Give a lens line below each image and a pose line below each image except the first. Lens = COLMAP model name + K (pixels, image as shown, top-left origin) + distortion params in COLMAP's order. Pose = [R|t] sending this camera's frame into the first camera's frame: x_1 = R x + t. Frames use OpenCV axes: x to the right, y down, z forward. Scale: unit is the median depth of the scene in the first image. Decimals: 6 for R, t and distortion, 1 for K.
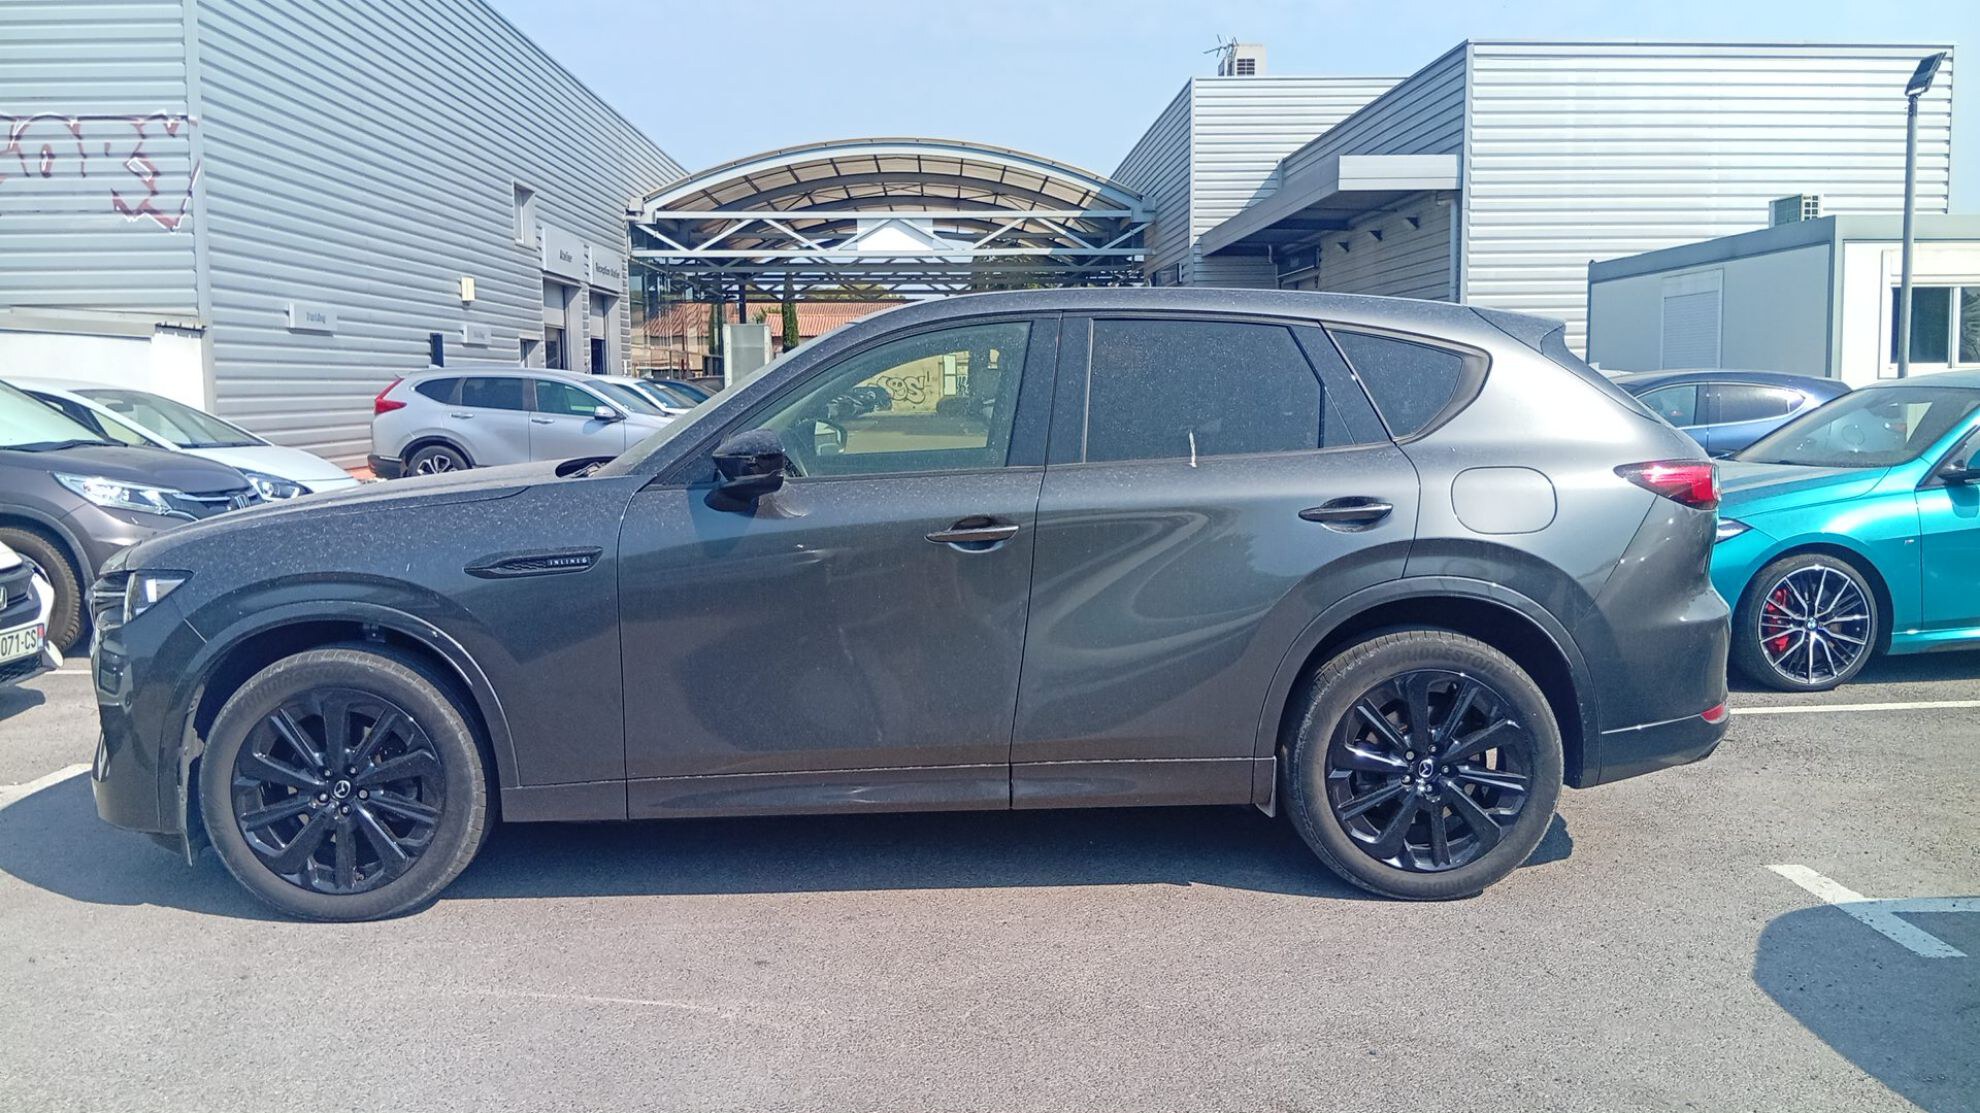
lens RADIAL K [[1531.3, 0, 990.0], [0, 1531.3, 556.5], [0, 0, 1]] dist [0.062244, -0.155609]
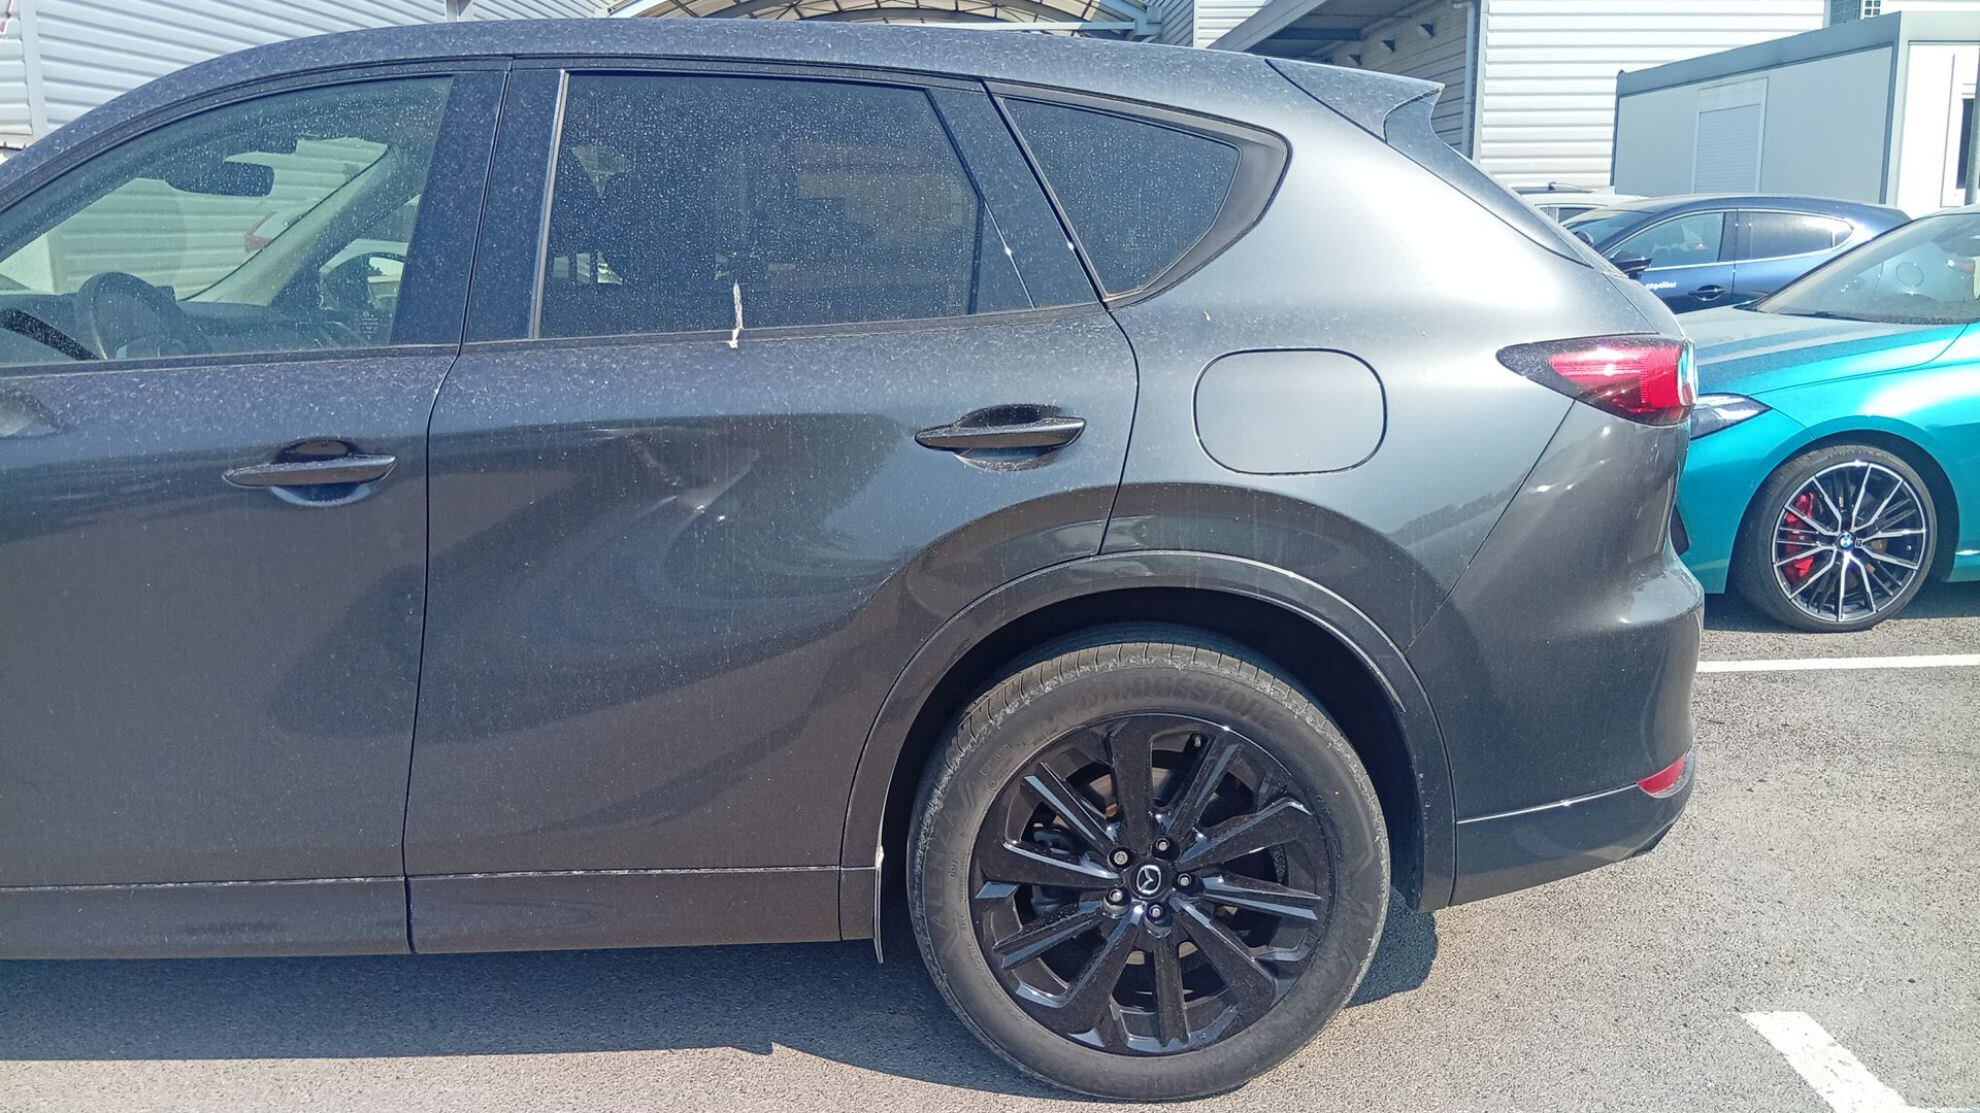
lens RADIAL K [[1548.7, 0, 990.0], [0, 1548.7, 556.5], [0, 0, 1]] dist [0.062170, -0.136202]
pose [[0.999916, 0.004465, -0.012137, 0.224467], [-0.003172, 0.994515, 0.104549, -0.041046], [0.012537, -0.104502, 0.994446, 0.424618]]
